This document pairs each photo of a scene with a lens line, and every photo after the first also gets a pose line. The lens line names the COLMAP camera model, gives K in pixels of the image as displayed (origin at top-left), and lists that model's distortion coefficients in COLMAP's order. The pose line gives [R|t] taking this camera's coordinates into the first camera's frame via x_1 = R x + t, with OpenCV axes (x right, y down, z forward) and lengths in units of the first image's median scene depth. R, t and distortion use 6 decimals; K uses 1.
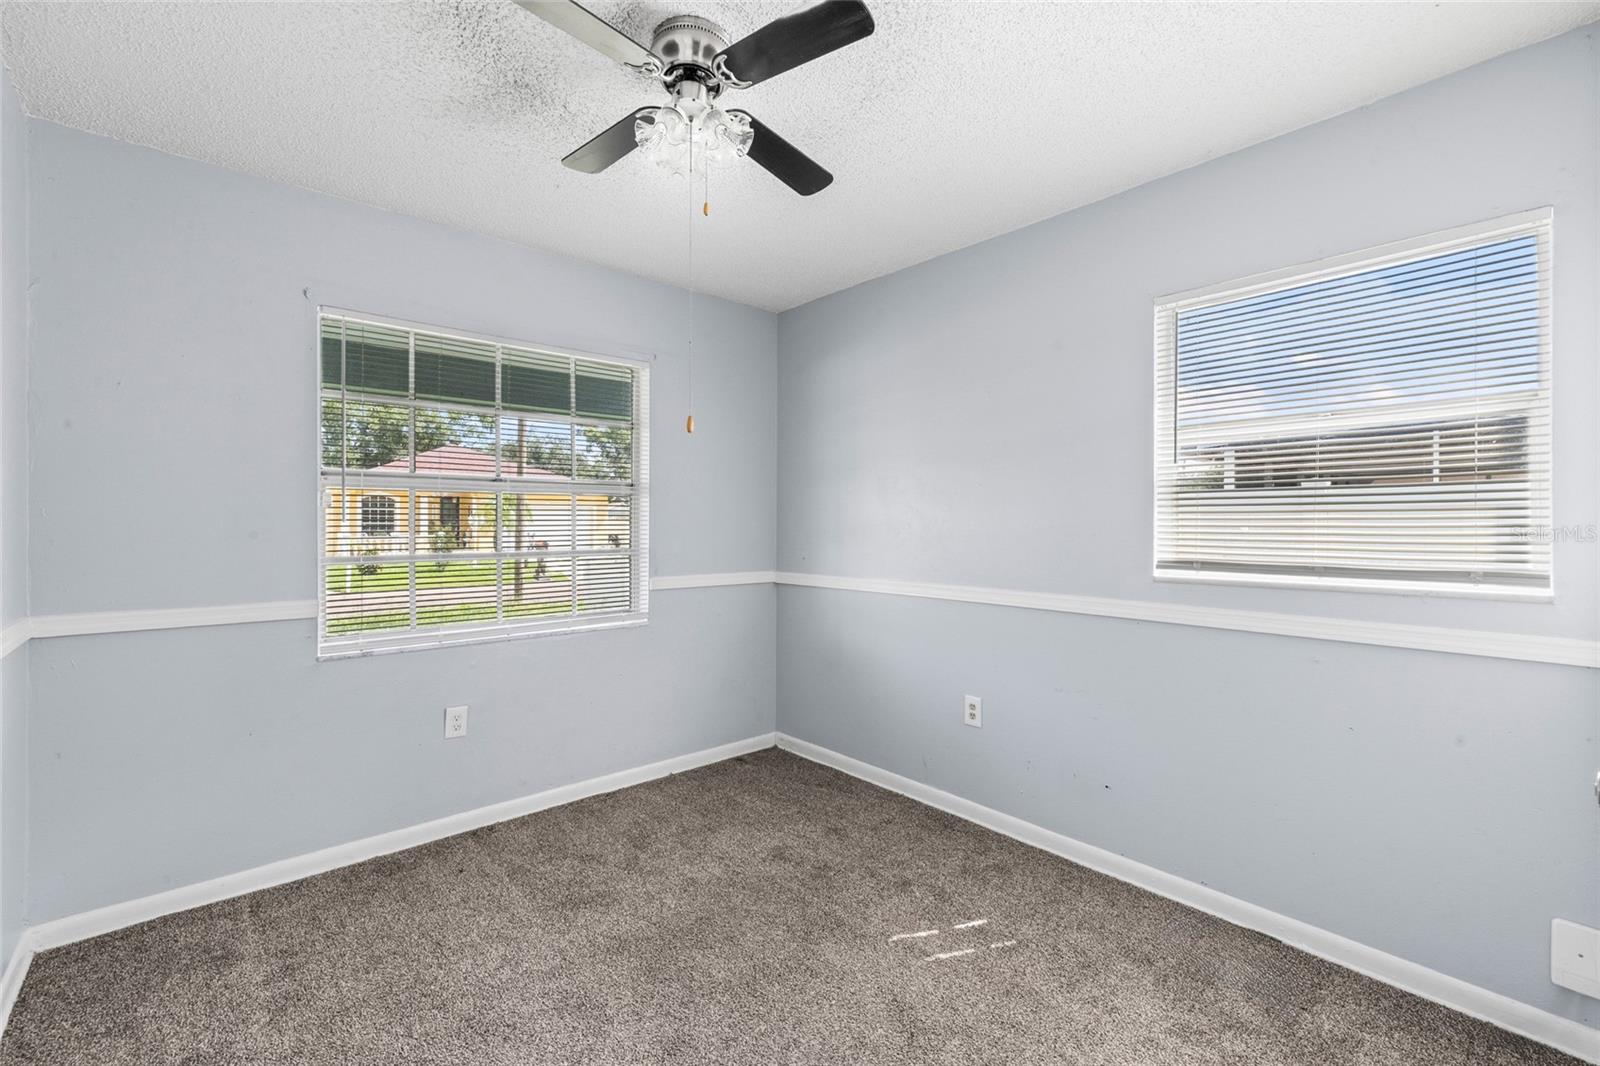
lens RADIAL K [[676.3, 0, 800.0], [0, 676.3, 533.0], [0, 0, 1]] dist [0.000014, 0.000004]
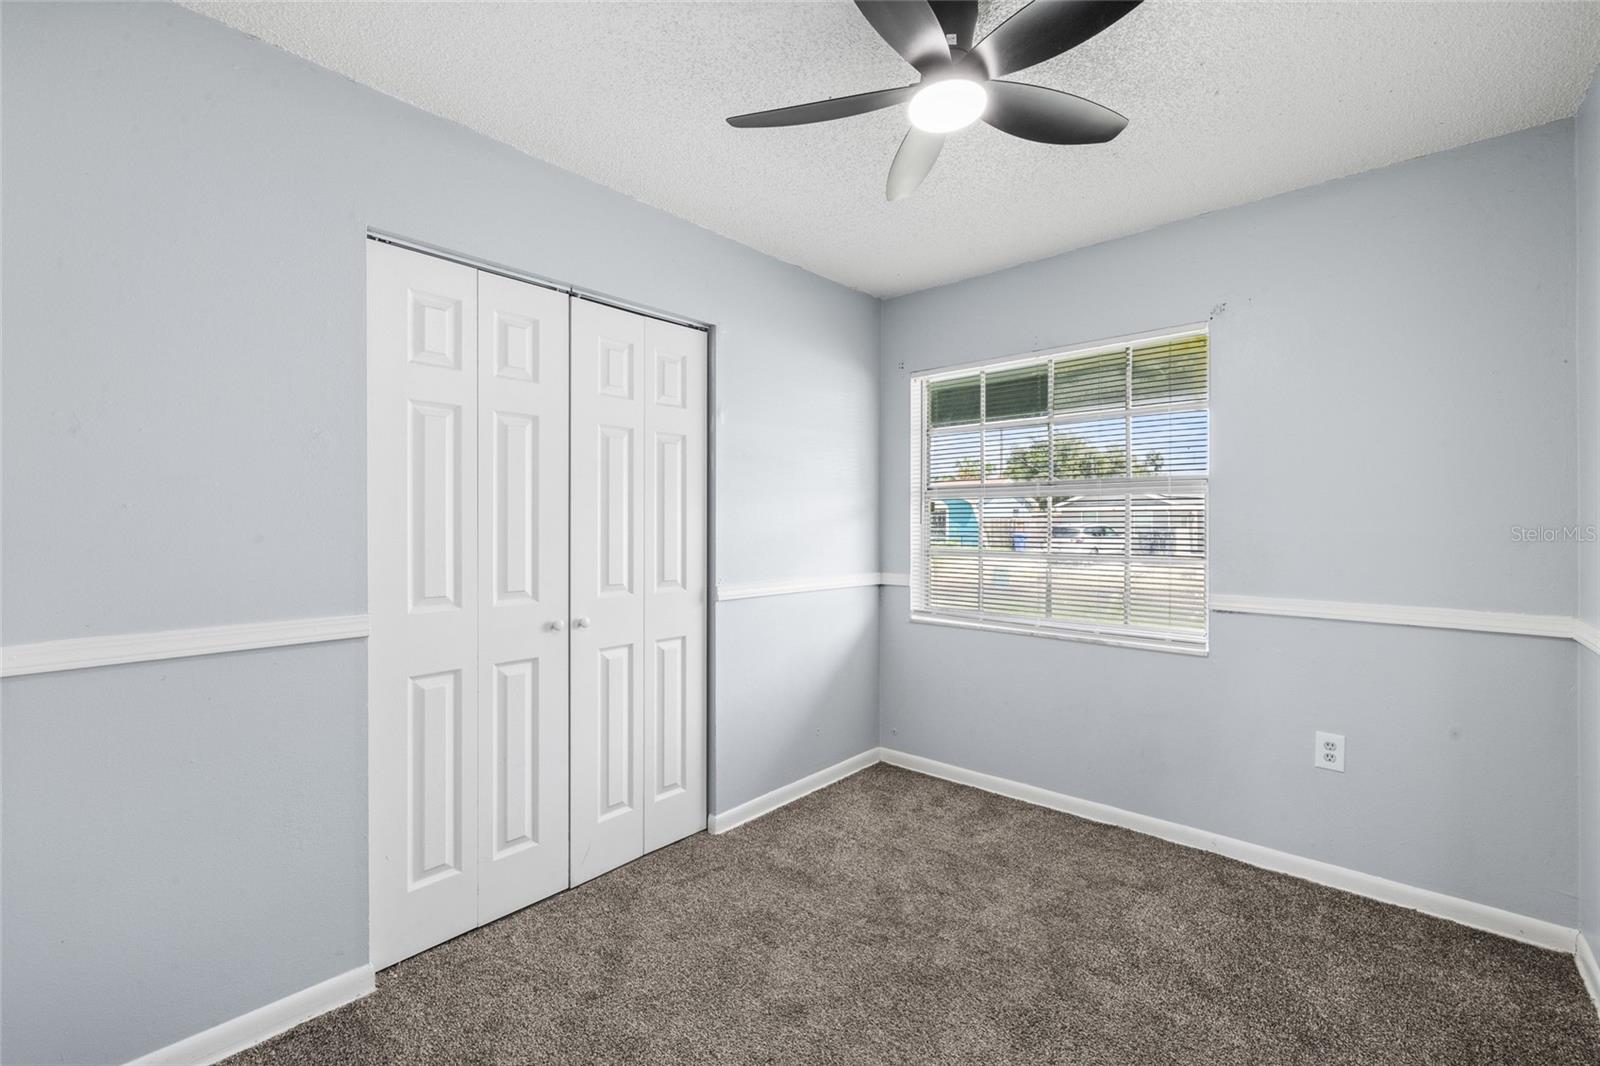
lens RADIAL K [[676.3, 0, 800.0], [0, 676.3, 533.0], [0, 0, 1]] dist [0.000014, 0.000004]
pose [[0.121376, 0.008659, -0.992569, 0.623674], [-0.006891, 0.999945, 0.007881, -0.004630], [0.992583, 0.005884, 0.121429, 0.520982]]
